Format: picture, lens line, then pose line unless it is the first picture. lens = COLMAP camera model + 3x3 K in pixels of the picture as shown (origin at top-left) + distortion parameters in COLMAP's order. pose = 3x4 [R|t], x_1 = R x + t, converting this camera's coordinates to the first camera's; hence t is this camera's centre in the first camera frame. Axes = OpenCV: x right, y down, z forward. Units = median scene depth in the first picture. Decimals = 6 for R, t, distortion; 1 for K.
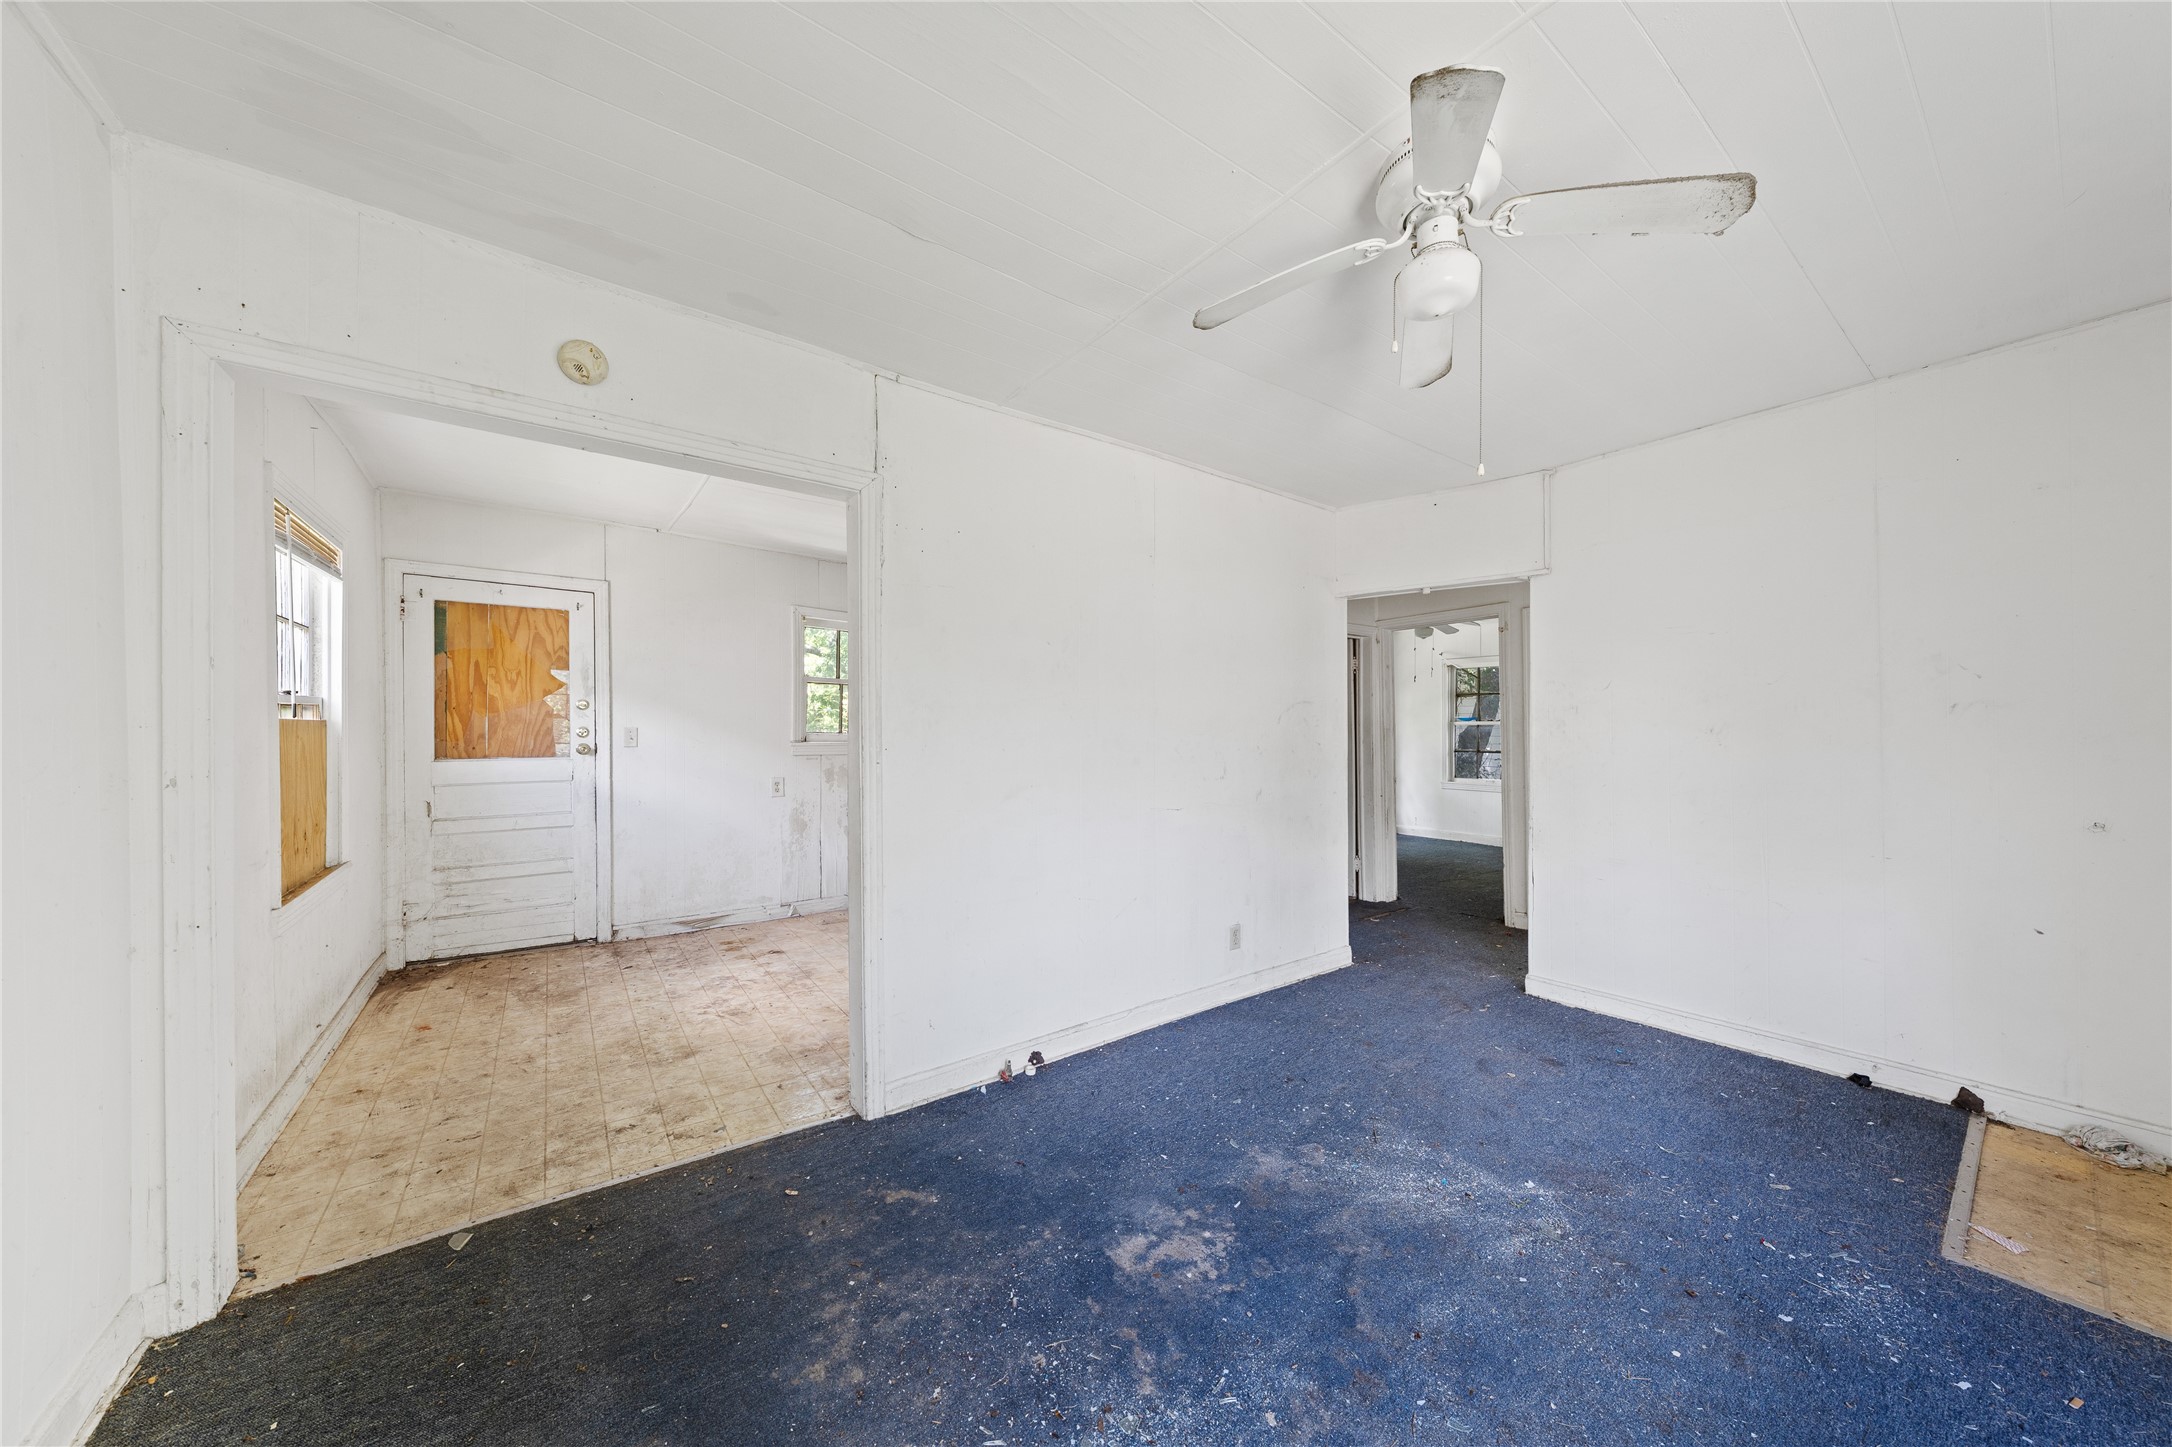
lens RADIAL K [[736.3, 0, 1095.5], [0, 736.3, 730.5], [0, 0, 1]] dist [0.000219, 0.000046]
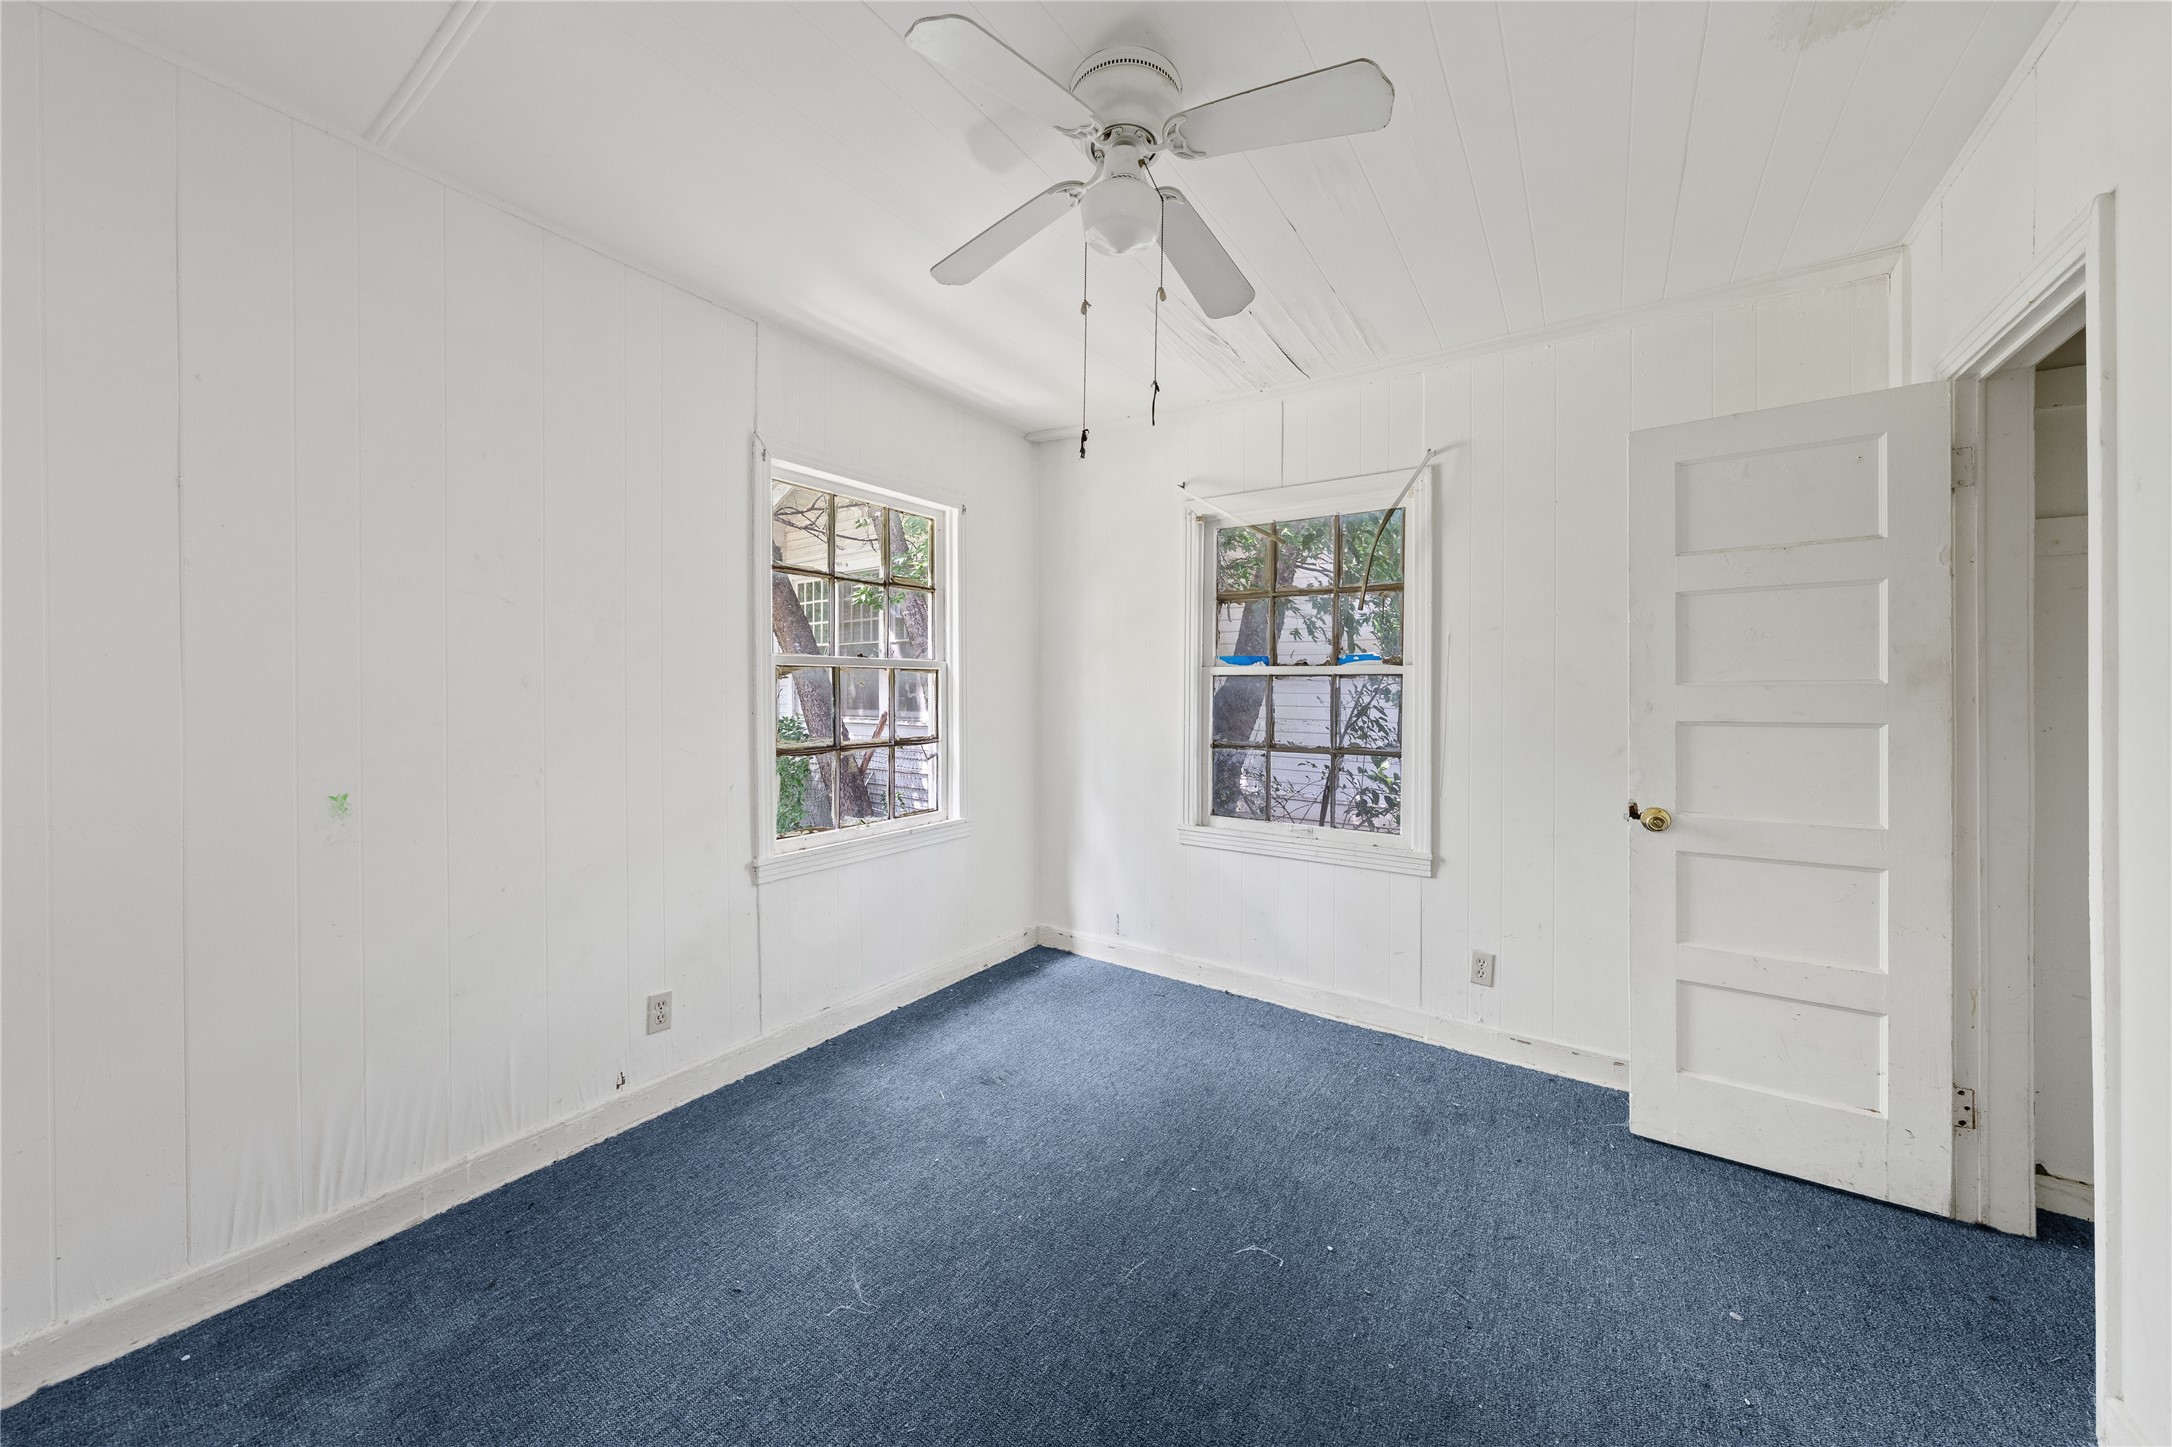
lens RADIAL K [[749.7, 0, 1077.3], [0, 749.7, 689.3], [0, 0, 1]] dist [-0.000505, 0.000318]
pose [[0.950715, 0.008811, 0.309942, 0.646778], [-0.008200, 0.999961, -0.003274, 0.006759], [-0.309959, 0.000571, 0.950750, 1.402827]]
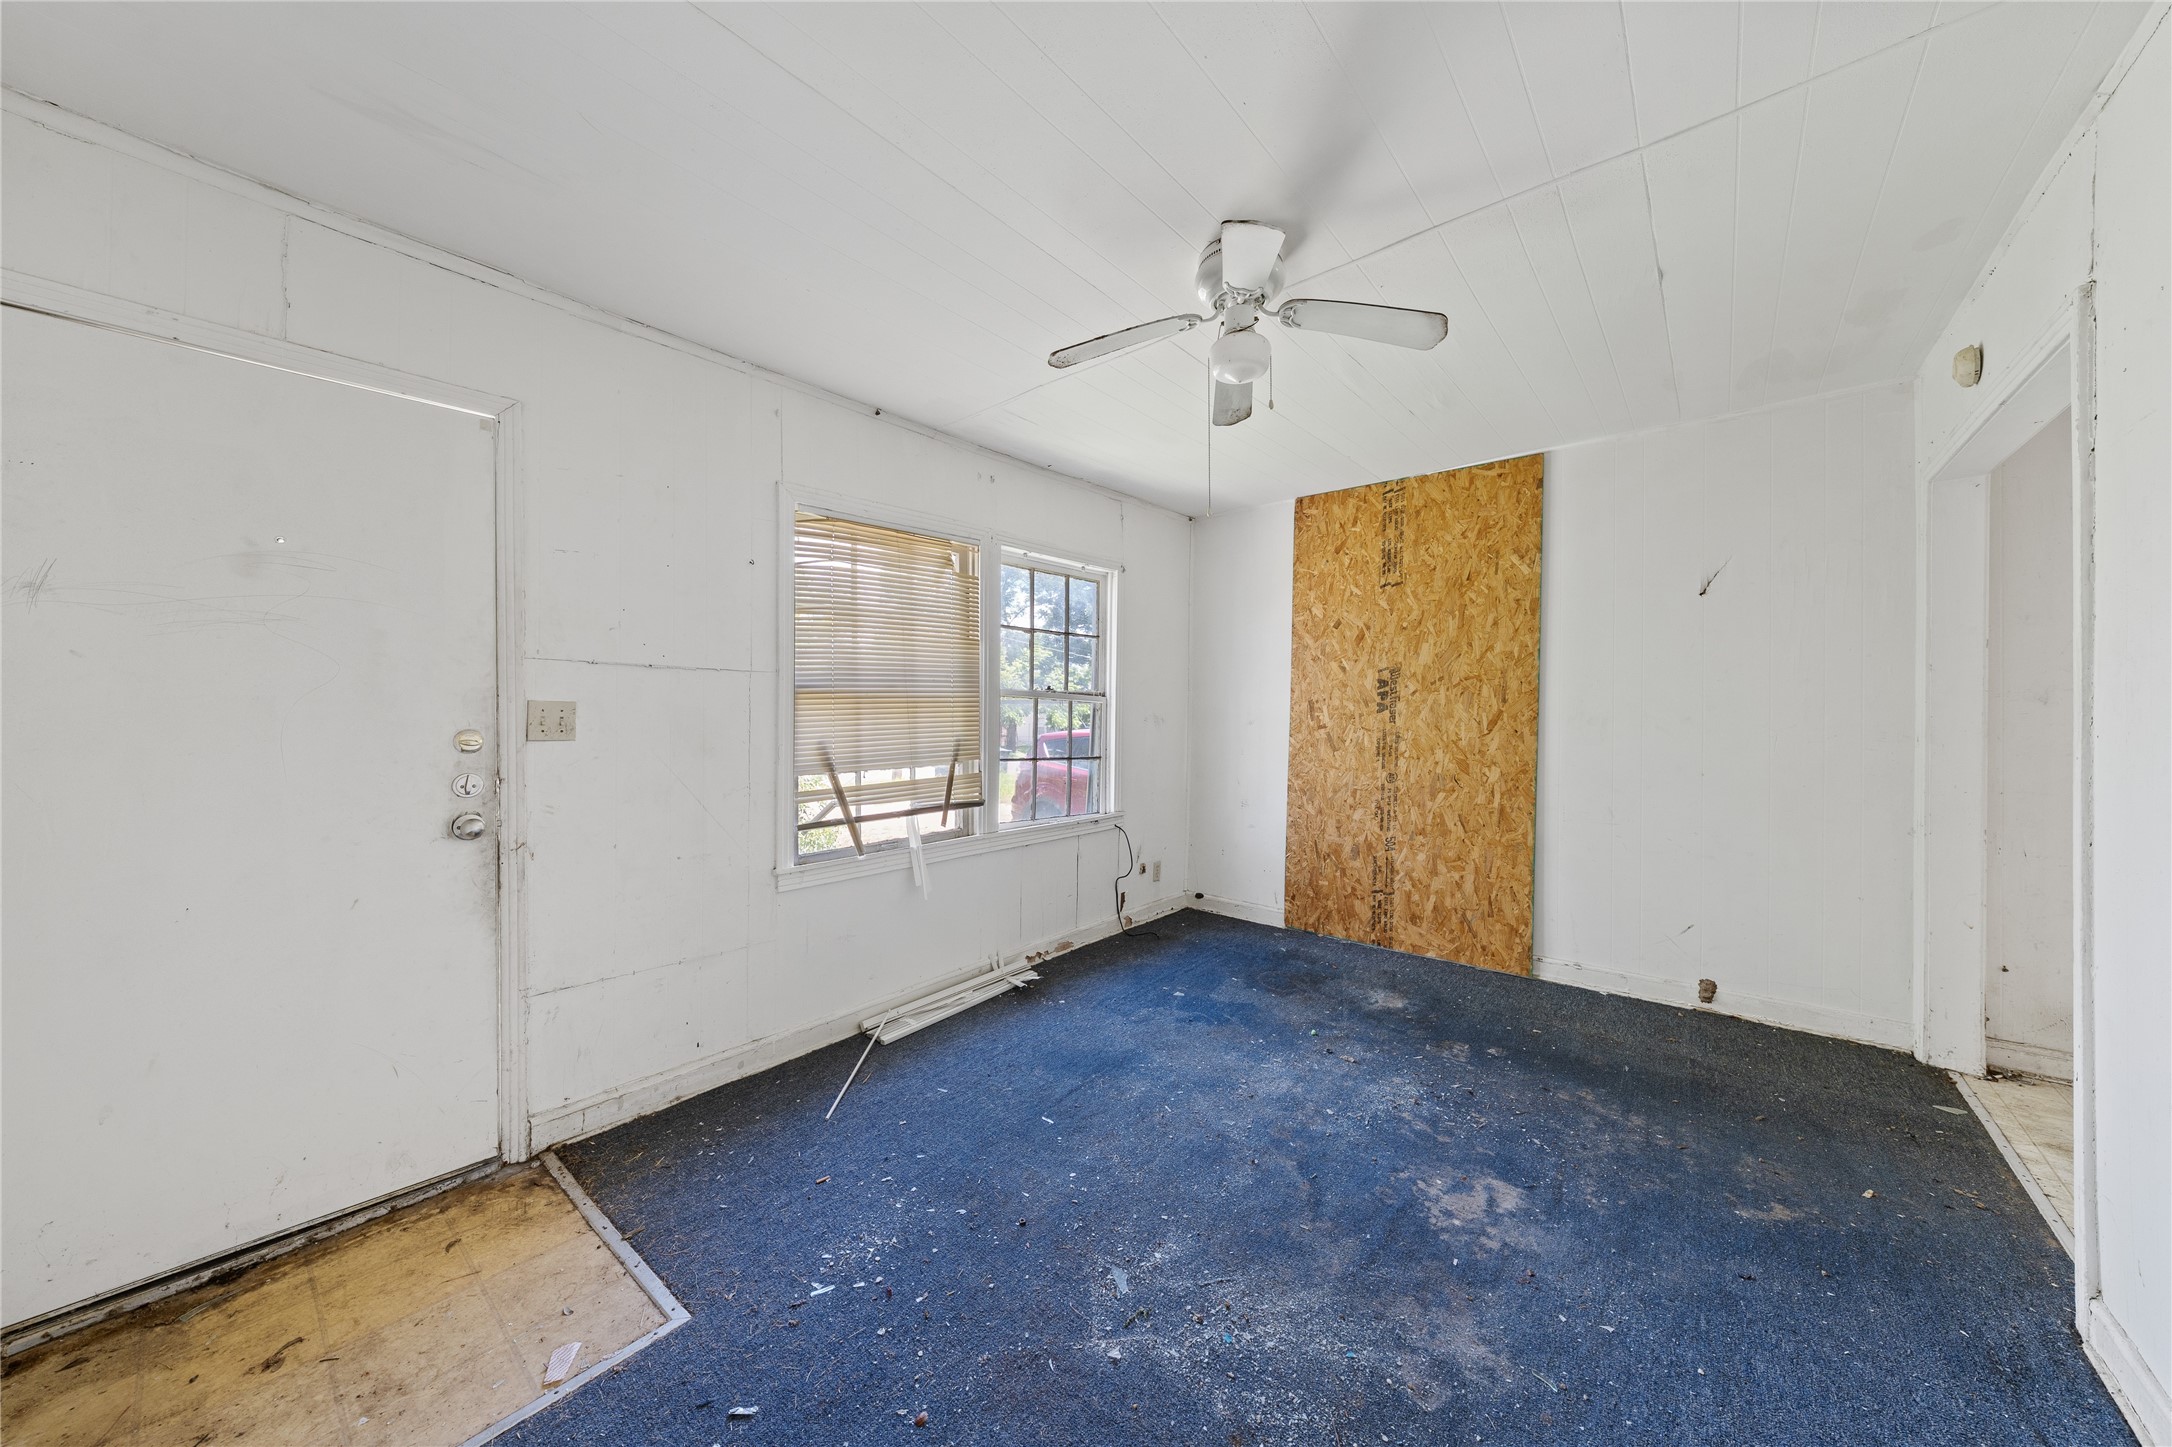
lens RADIAL K [[738.3, 0, 1093.8], [0, 738.3, 715.3], [0, 0, 1]] dist [-0.000332, 0.000133]
pose [[-0.972414, 0.000733, -0.233259, 0.405206], [-0.000169, 0.999993, 0.003846, 0.003793], [0.233260, 0.003780, -0.972407, 0.878505]]
